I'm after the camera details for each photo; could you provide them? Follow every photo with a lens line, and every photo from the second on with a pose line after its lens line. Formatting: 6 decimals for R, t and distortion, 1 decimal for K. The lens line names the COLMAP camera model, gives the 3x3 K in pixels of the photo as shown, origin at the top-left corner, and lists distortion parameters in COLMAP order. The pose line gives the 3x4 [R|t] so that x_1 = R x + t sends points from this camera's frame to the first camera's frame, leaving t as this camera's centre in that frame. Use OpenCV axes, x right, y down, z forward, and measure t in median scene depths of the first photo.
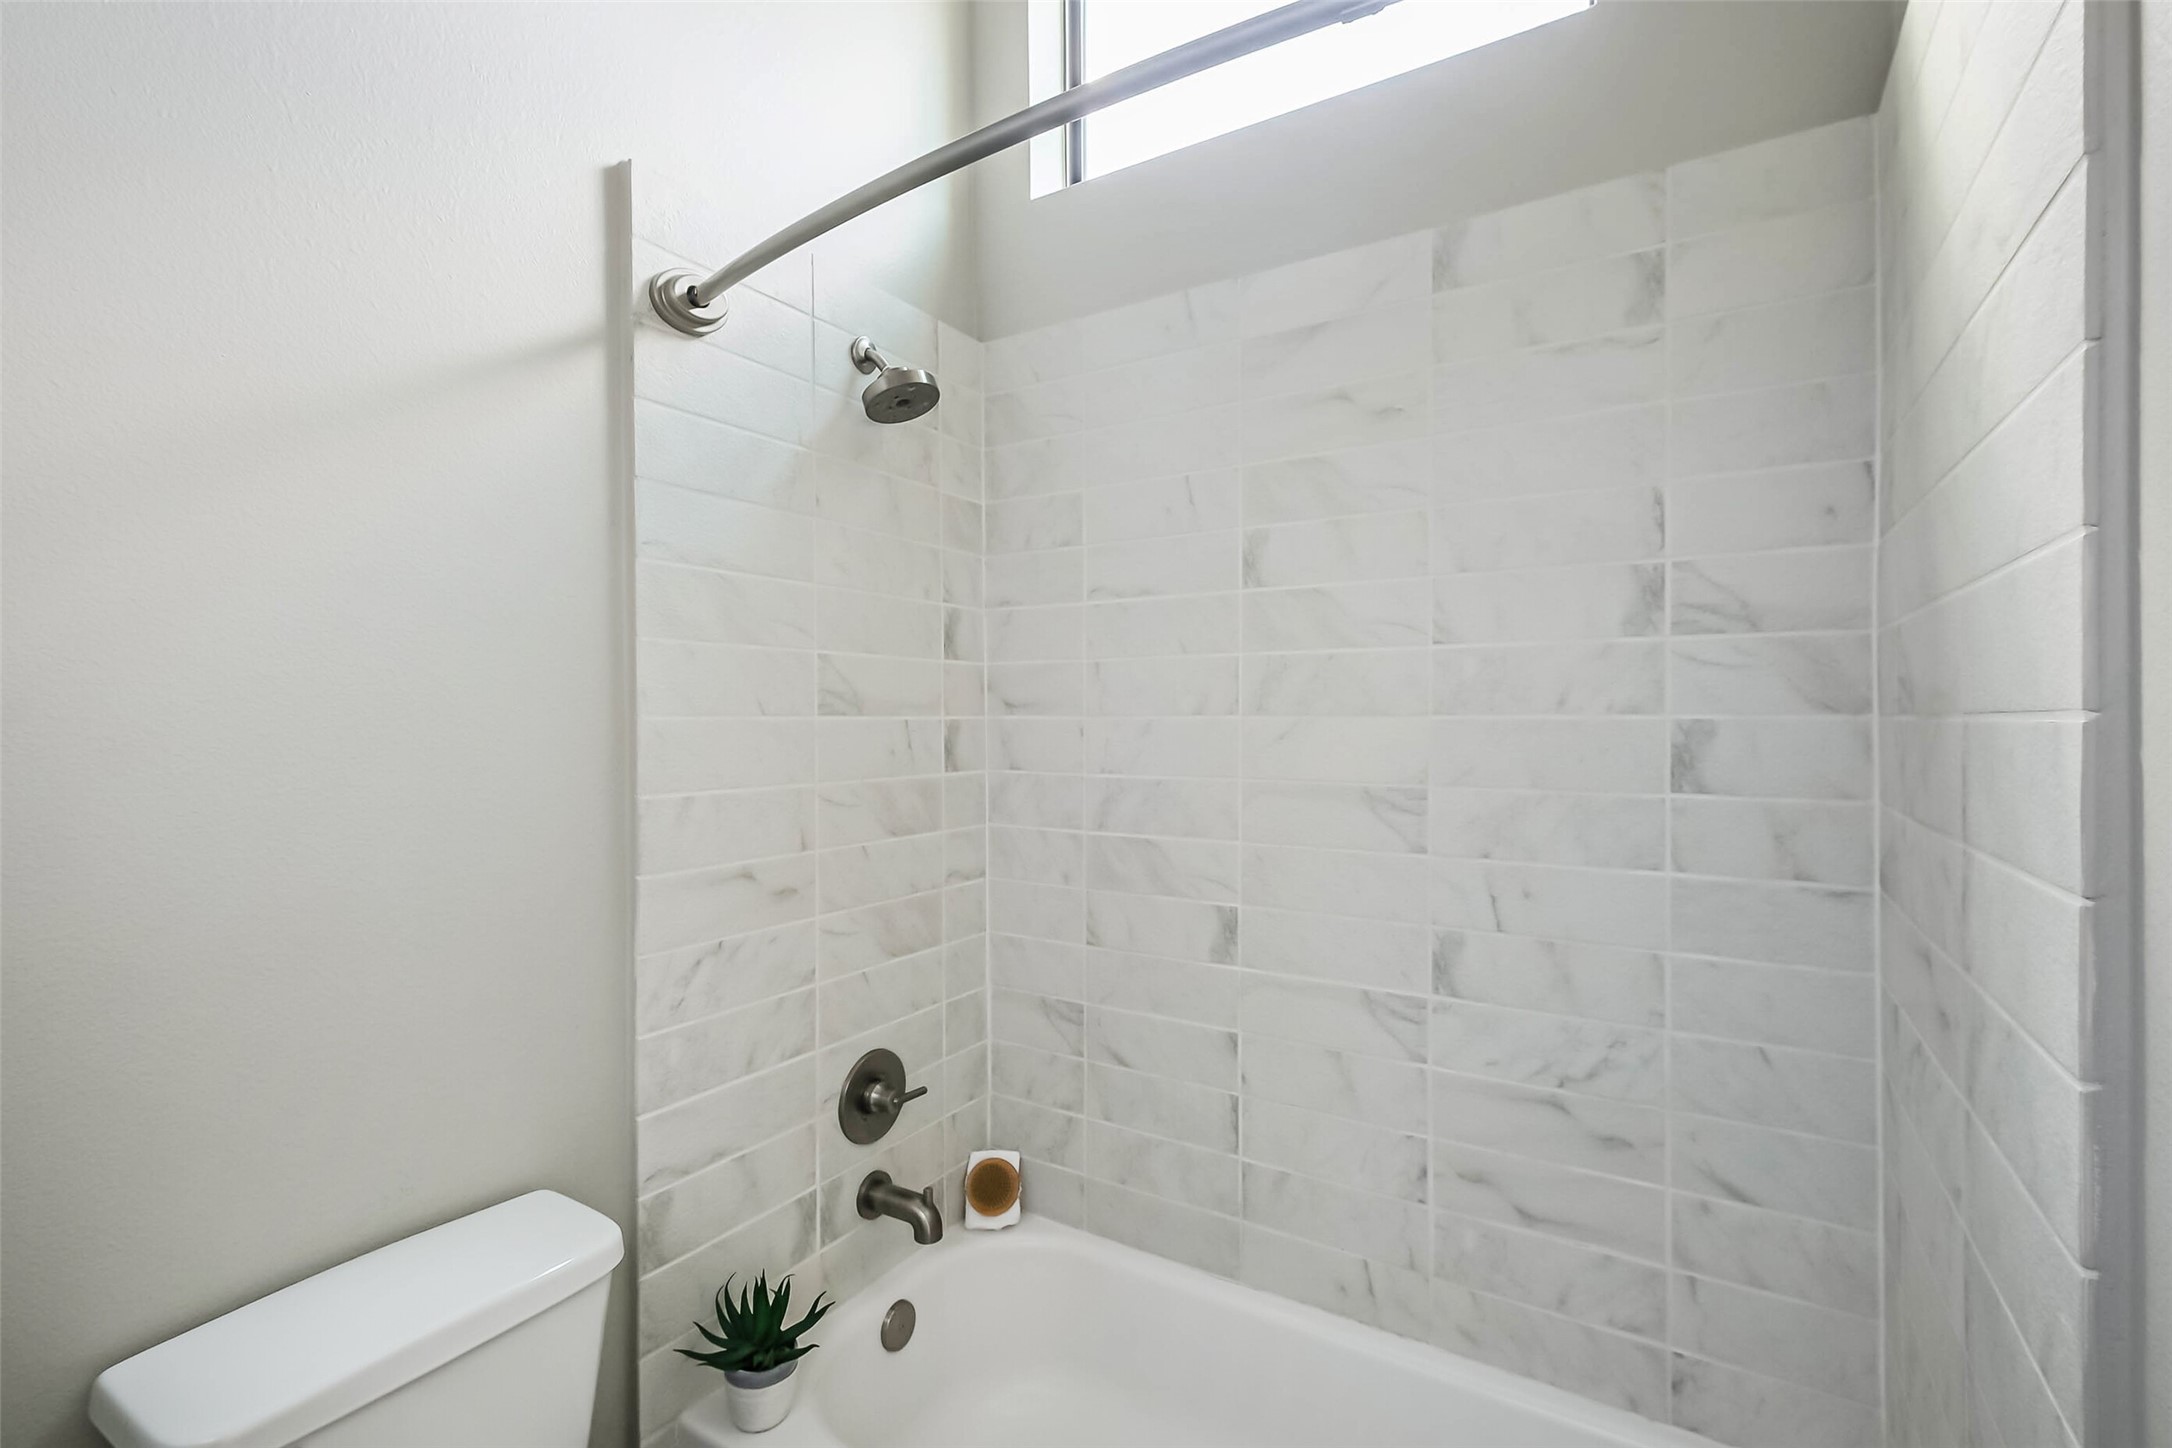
lens RADIAL K [[972.7, 0, 1086.0], [0, 972.7, 724.0], [0, 0, 1]] dist [0.011760, -0.000329]
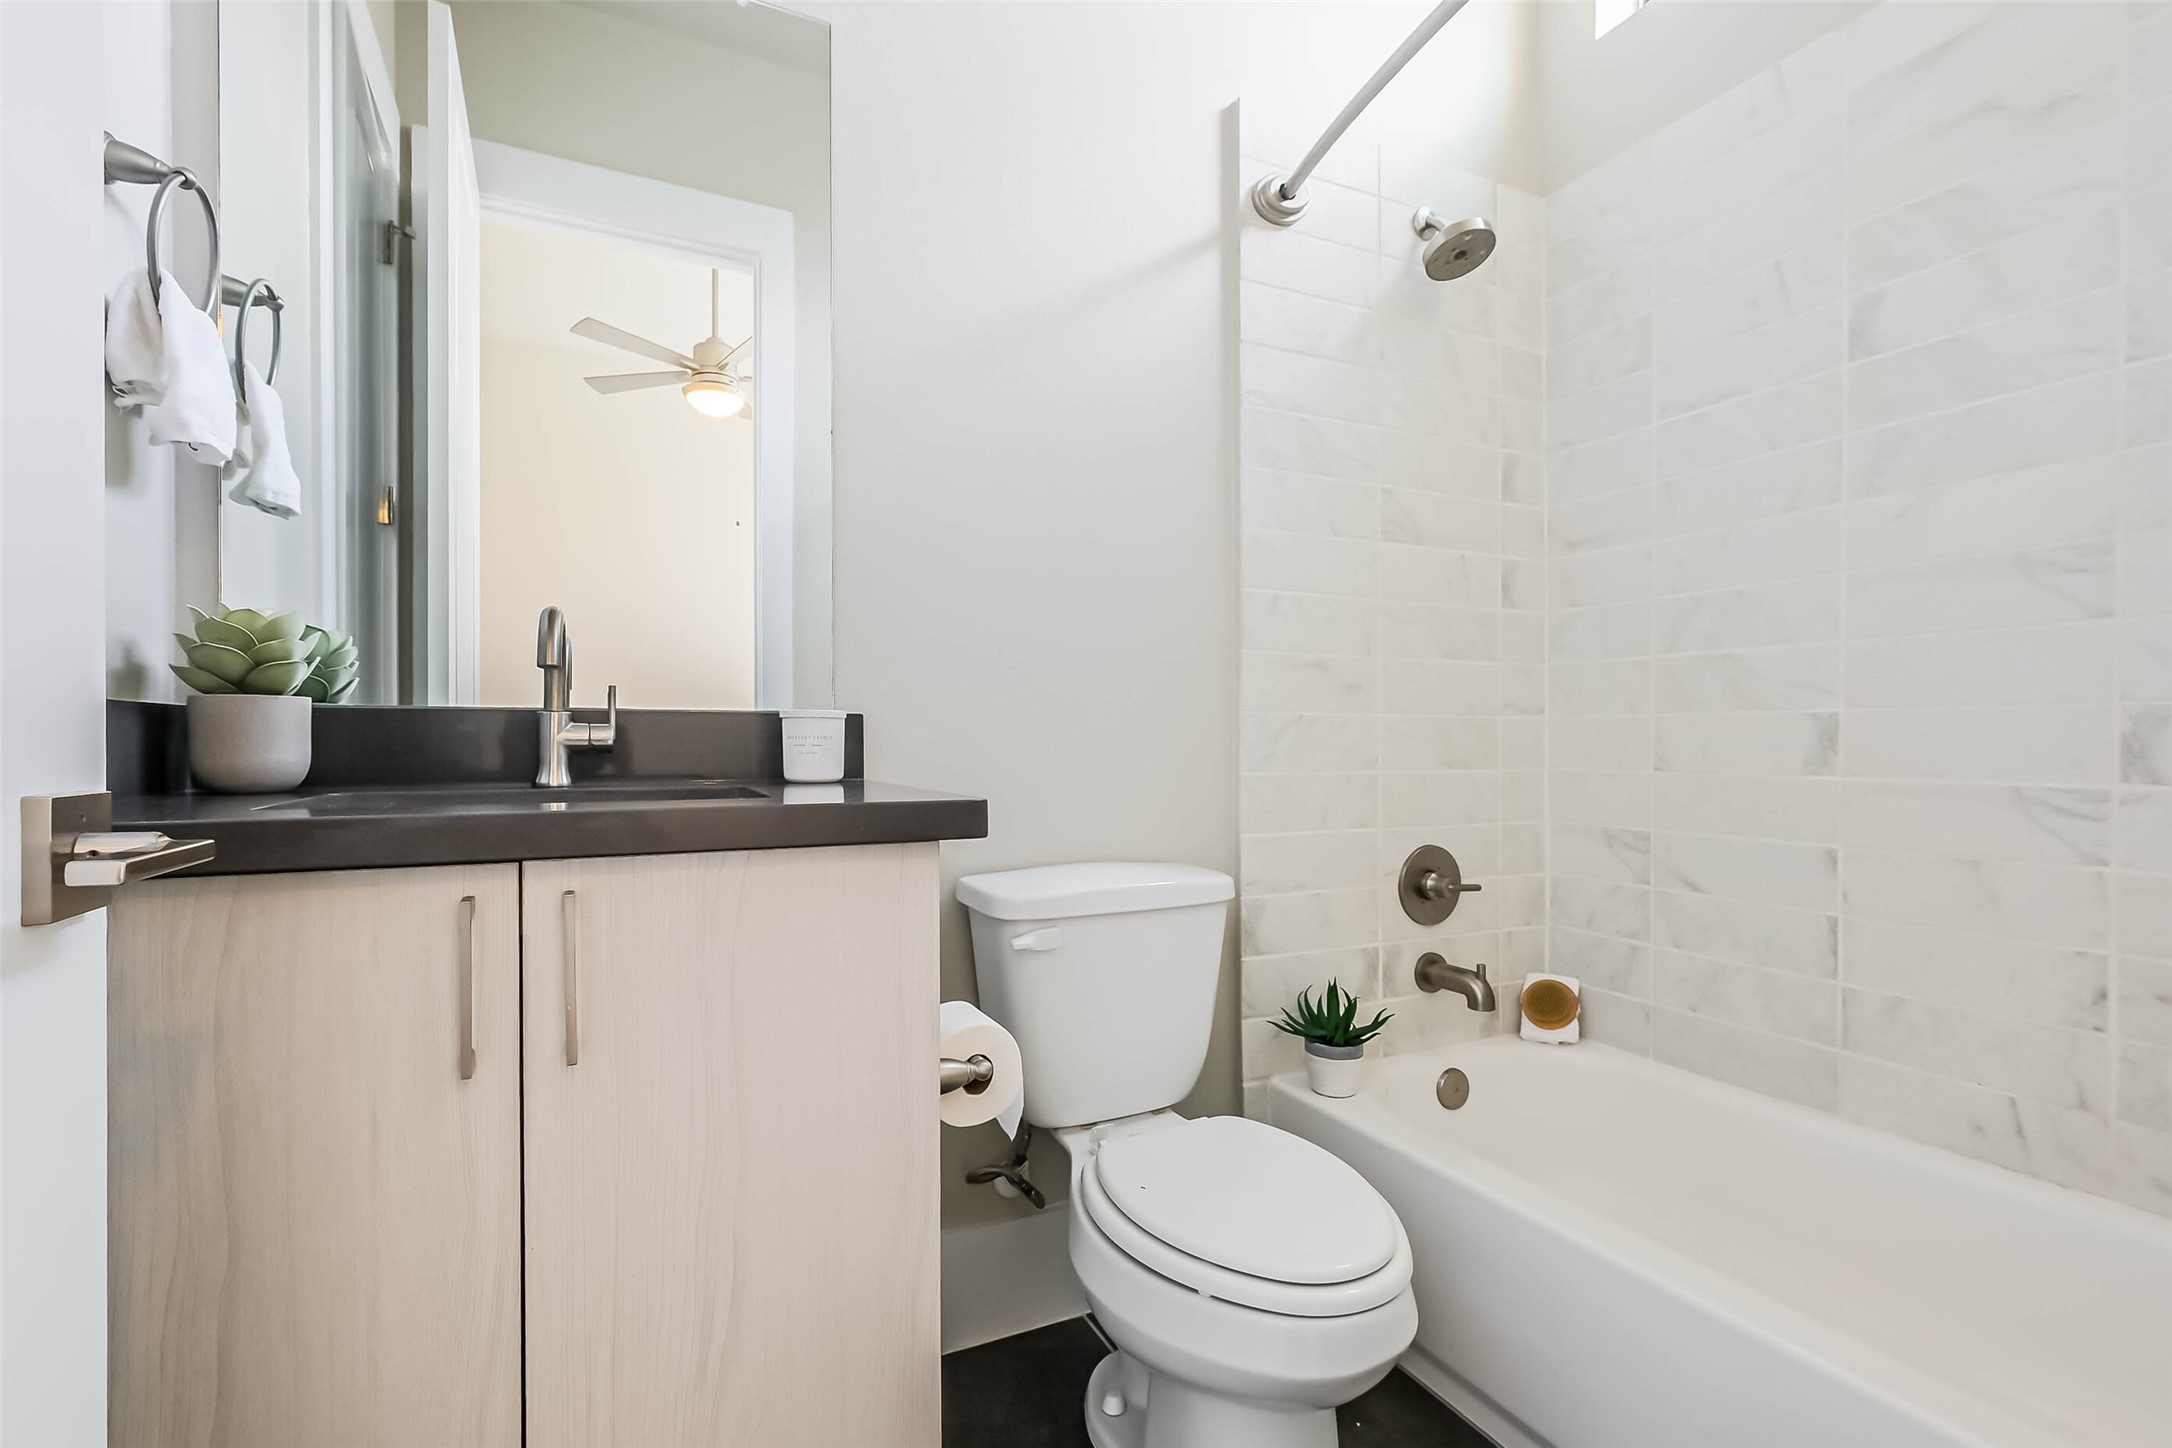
lens RADIAL K [[961.7, 0, 1086.0], [0, 961.7, 724.0], [0, 0, 1]] dist [0.000888, -0.000011]
pose [[0.841459, 0.006553, -0.540281, 0.048821], [-0.001689, 0.999953, 0.009498, 0.195344], [0.540318, -0.007080, 0.841431, -0.155742]]
